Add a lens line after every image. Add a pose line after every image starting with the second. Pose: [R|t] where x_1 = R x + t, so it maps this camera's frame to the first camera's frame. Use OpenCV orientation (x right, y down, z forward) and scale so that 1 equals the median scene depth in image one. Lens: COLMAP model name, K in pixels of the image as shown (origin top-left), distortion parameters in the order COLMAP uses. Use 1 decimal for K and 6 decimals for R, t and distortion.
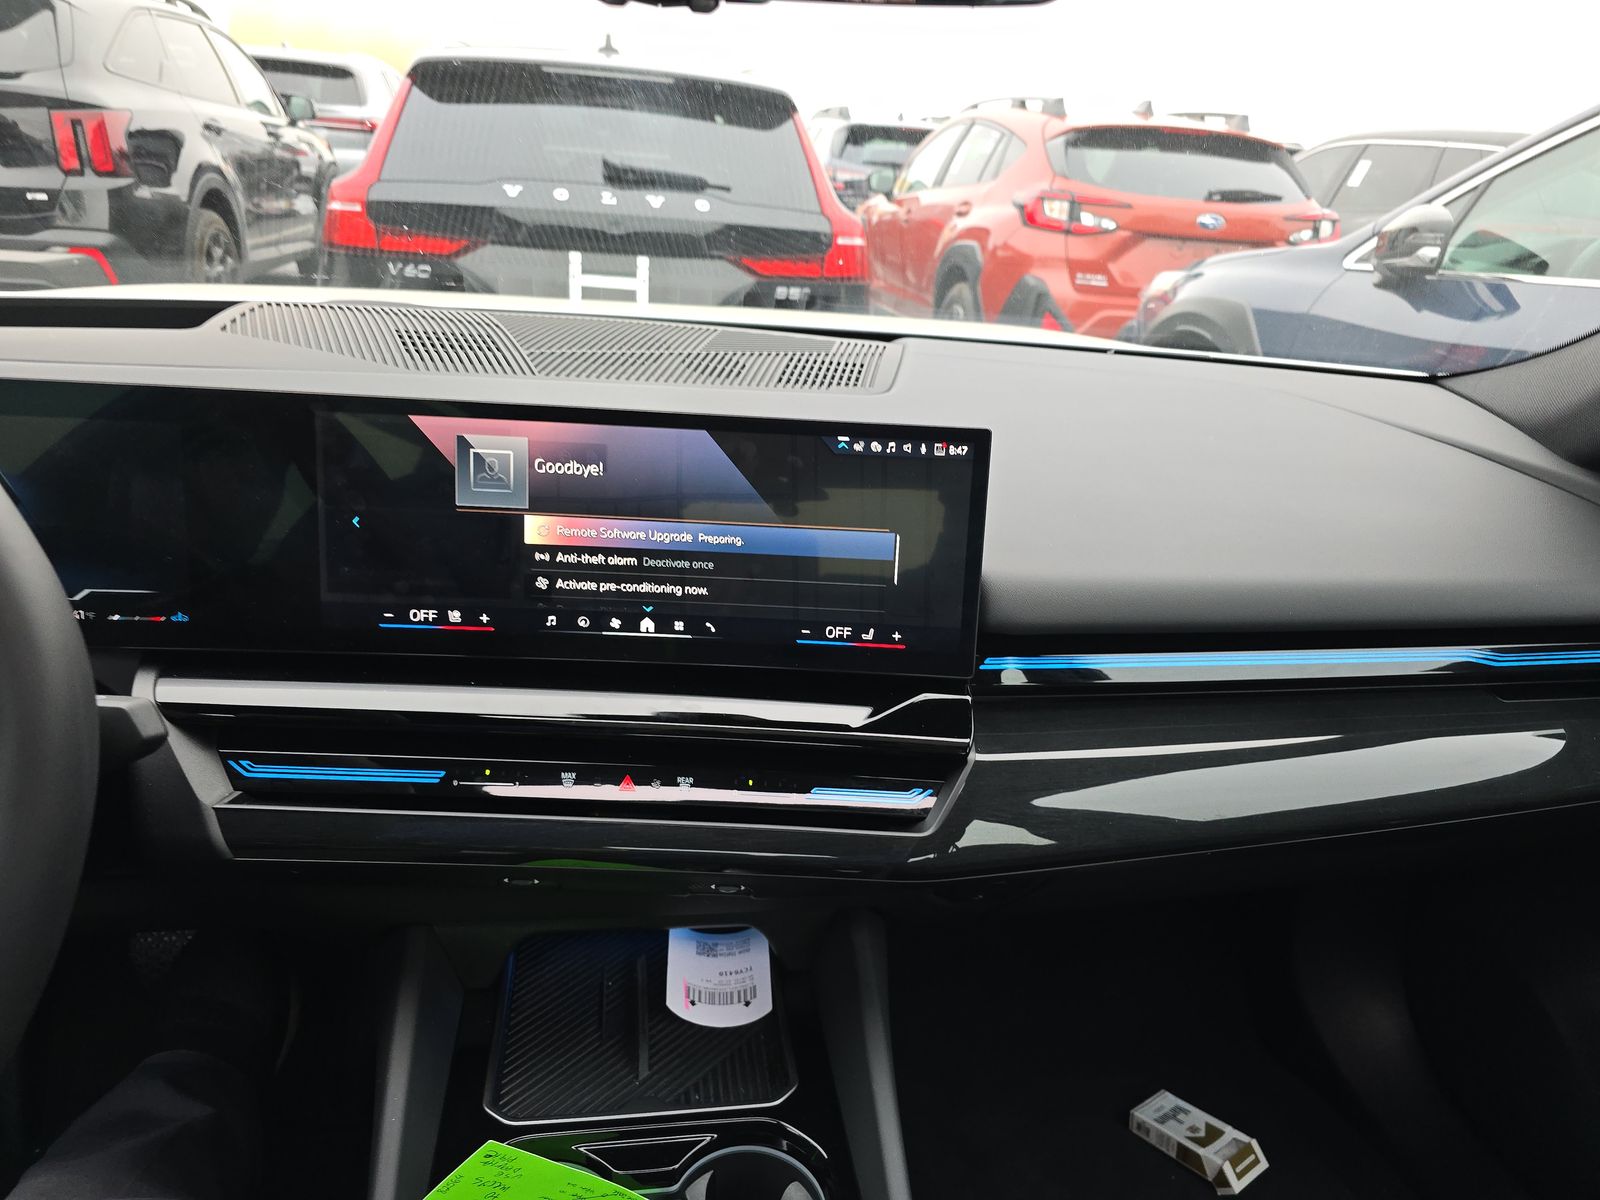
lens RADIAL K [[1091.2, 0, 797.7], [0, 1091.2, 602.6], [0, 0, 1]] dist [0.051644, -0.007693]
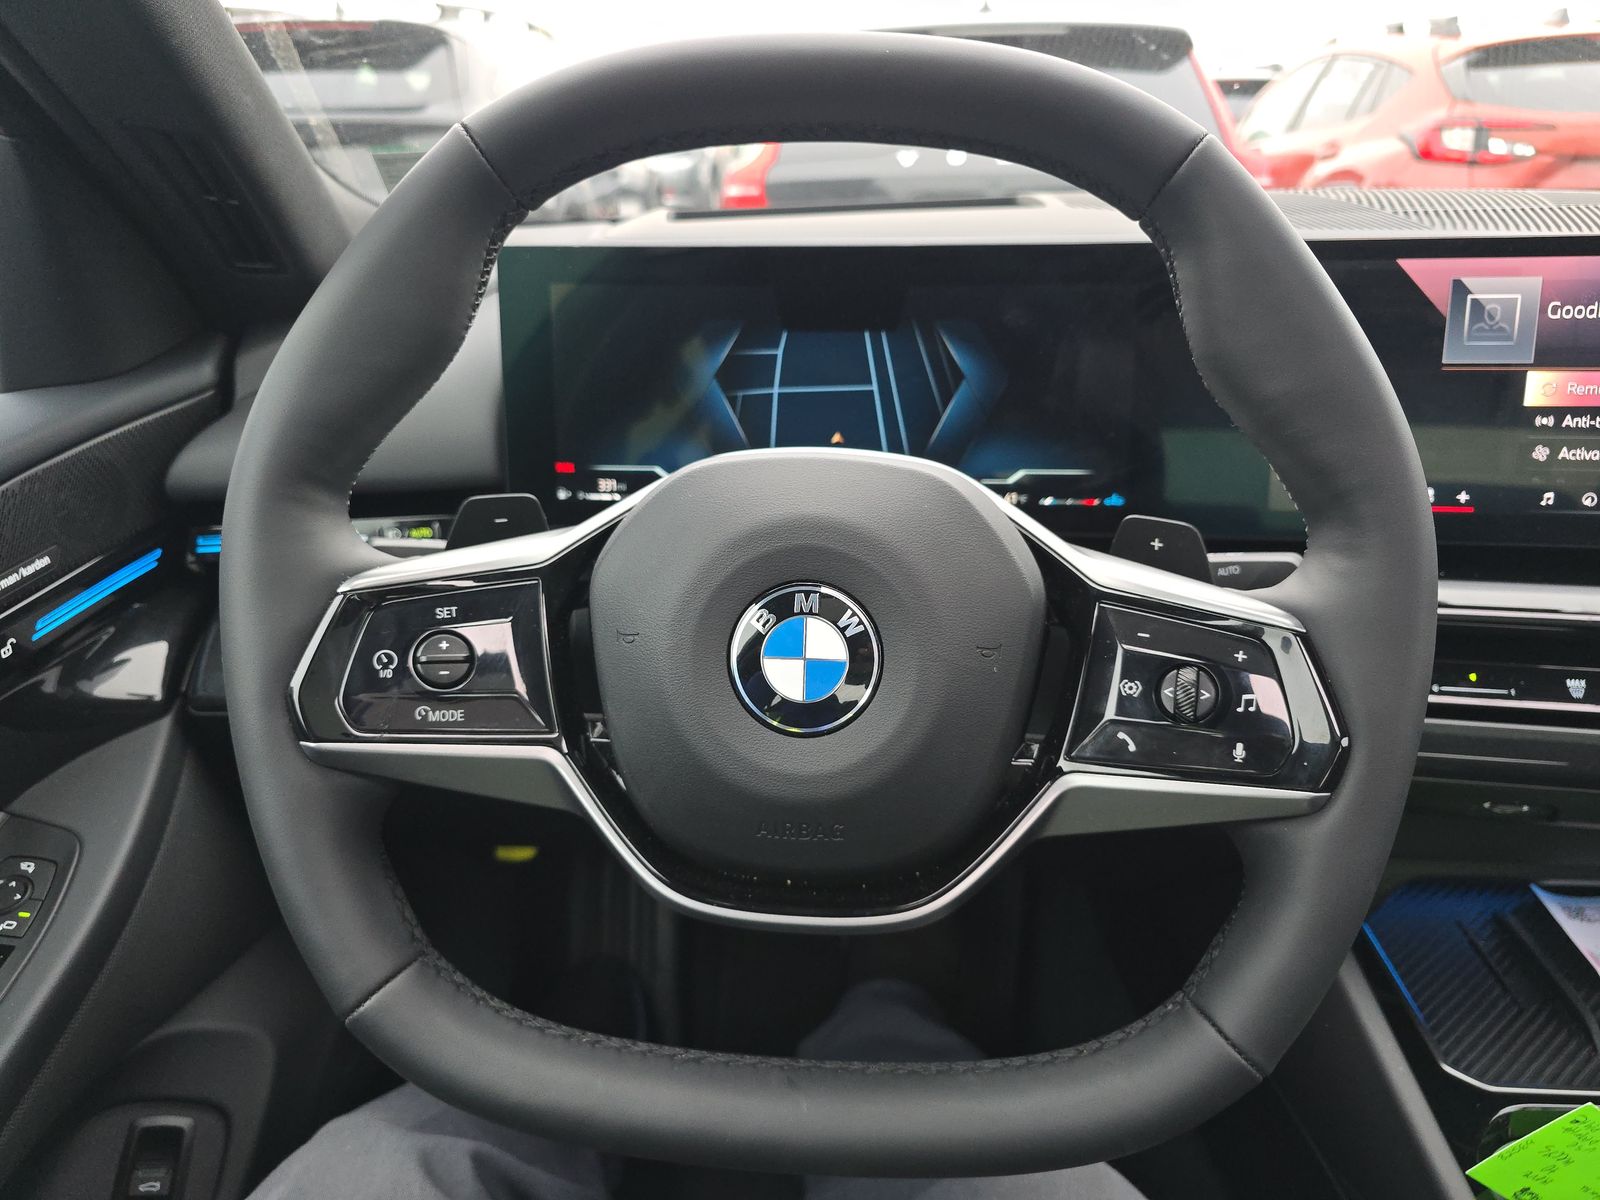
lens RADIAL K [[1091.2, 0, 808.8], [0, 1091.2, 599.1], [0, 0, 1]] dist [0.051644, -0.007693]
pose [[0.979287, 0.000853, -0.202477, -0.607032], [-0.000618, 0.999999, 0.001223, 0.092961], [0.202477, -0.001073, 0.979286, 0.047080]]
